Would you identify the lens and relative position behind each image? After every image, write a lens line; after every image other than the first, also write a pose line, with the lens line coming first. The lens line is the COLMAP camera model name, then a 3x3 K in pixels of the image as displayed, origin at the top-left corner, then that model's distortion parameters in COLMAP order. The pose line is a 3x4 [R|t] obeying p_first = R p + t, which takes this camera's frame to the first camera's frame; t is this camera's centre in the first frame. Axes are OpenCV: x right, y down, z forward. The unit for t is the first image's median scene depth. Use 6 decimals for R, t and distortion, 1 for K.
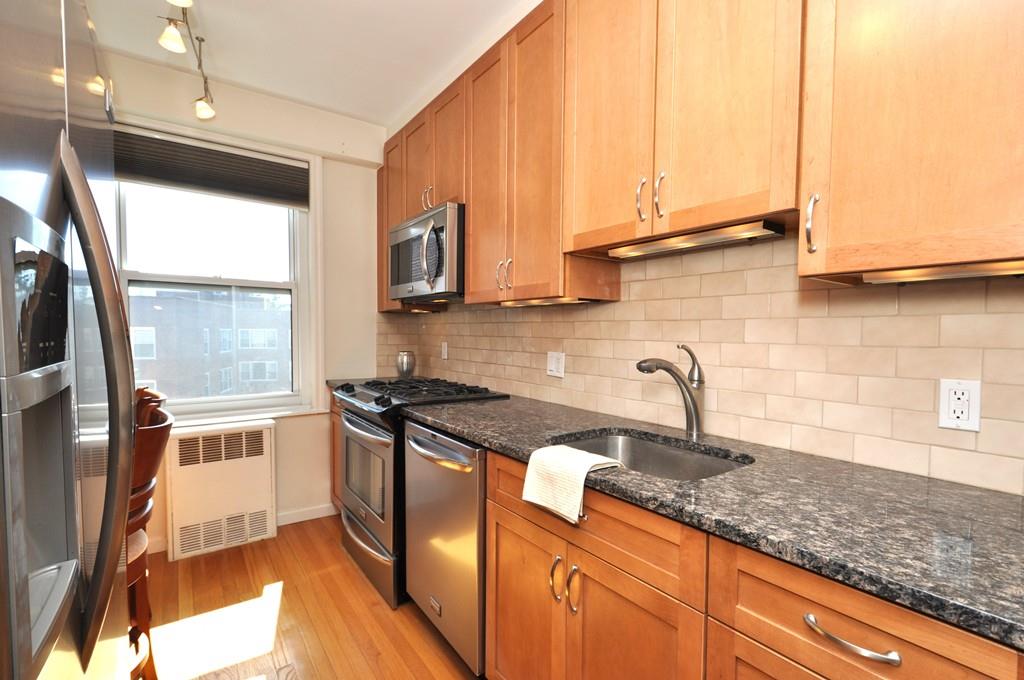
lens RADIAL K [[458.9, 0, 509.4], [0, 458.9, 351.8], [0, 0, 1]] dist [0.008692, -0.006122]
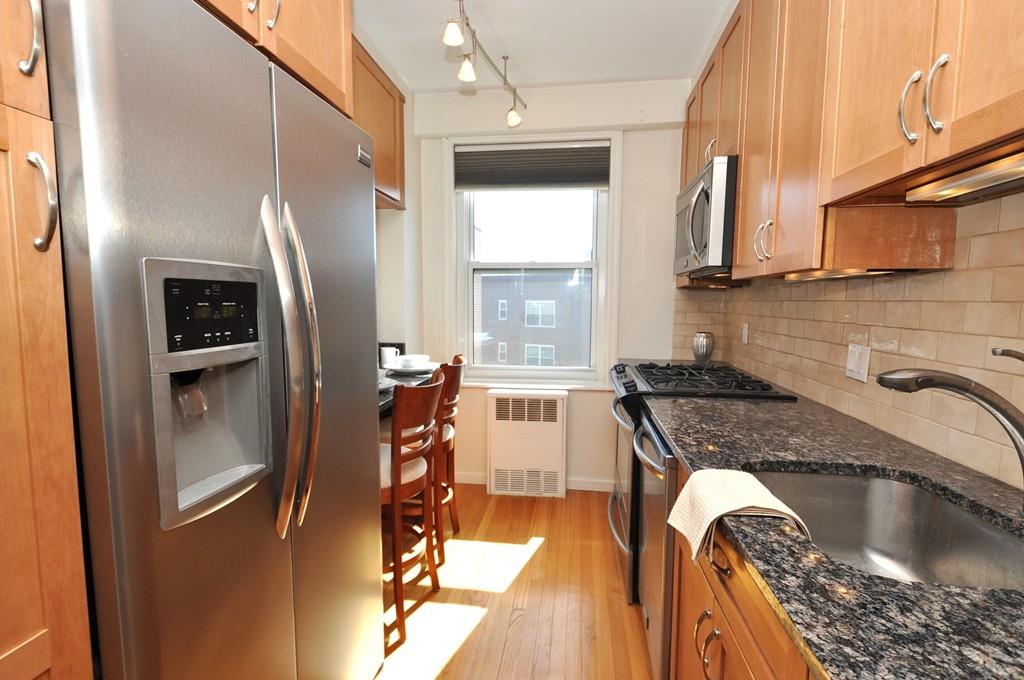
lens RADIAL K [[491.5, 0, 511.8], [0, 491.5, 348.5], [0, 0, 1]] dist [0.005178, -0.001295]
pose [[0.725983, 0.060709, -0.685027, 0.196089], [-0.027617, 0.997866, 0.059166, -0.019792], [0.687157, -0.024035, 0.726111, 0.079598]]
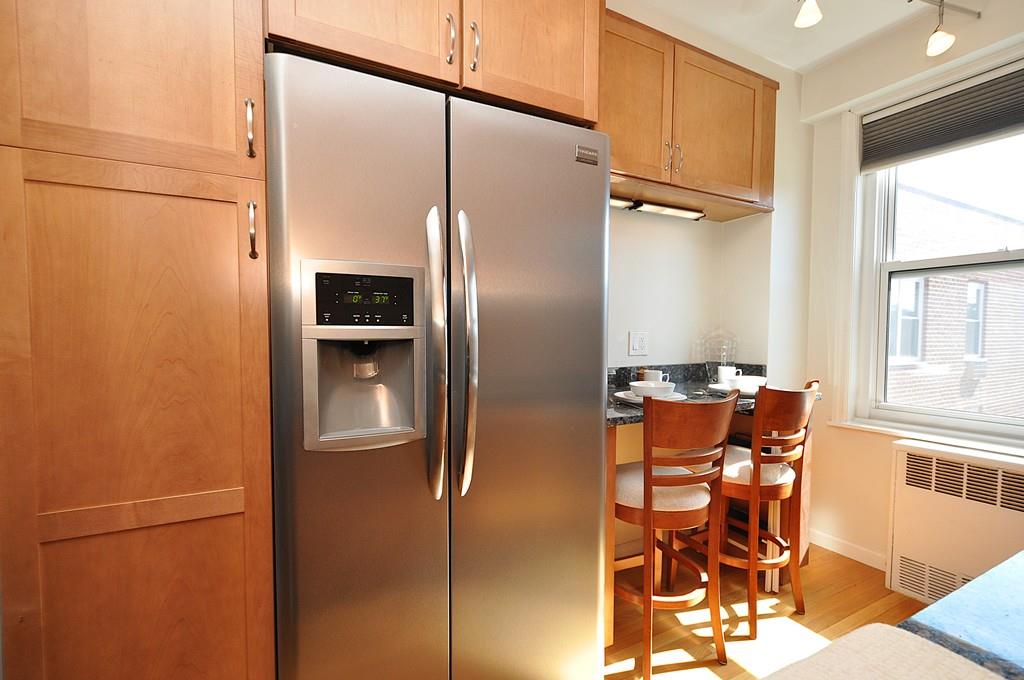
lens RADIAL K [[458.9, 0, 509.4], [0, 458.9, 351.8], [0, 0, 1]] dist [0.008692, -0.006122]
pose [[-0.135225, 0.031978, -0.990299, 0.209409], [-0.046893, 0.998153, 0.038635, 0.005906], [0.989705, 0.051662, -0.133476, 0.368912]]
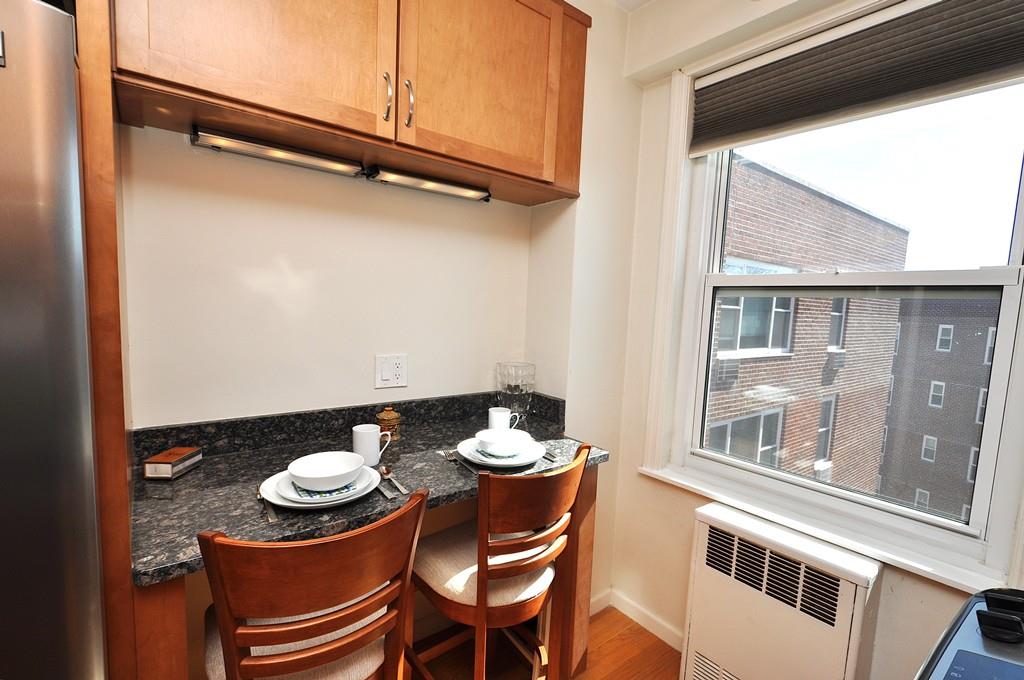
lens RADIAL K [[465.7, 0, 510.4], [0, 465.7, 351.0], [0, 0, 1]] dist [-0.000532, -0.000633]
pose [[0.031595, 0.094369, -0.995036, -0.081814], [-0.083369, 0.992312, 0.091463, -0.093739], [0.996018, 0.080065, 0.039219, 0.651498]]
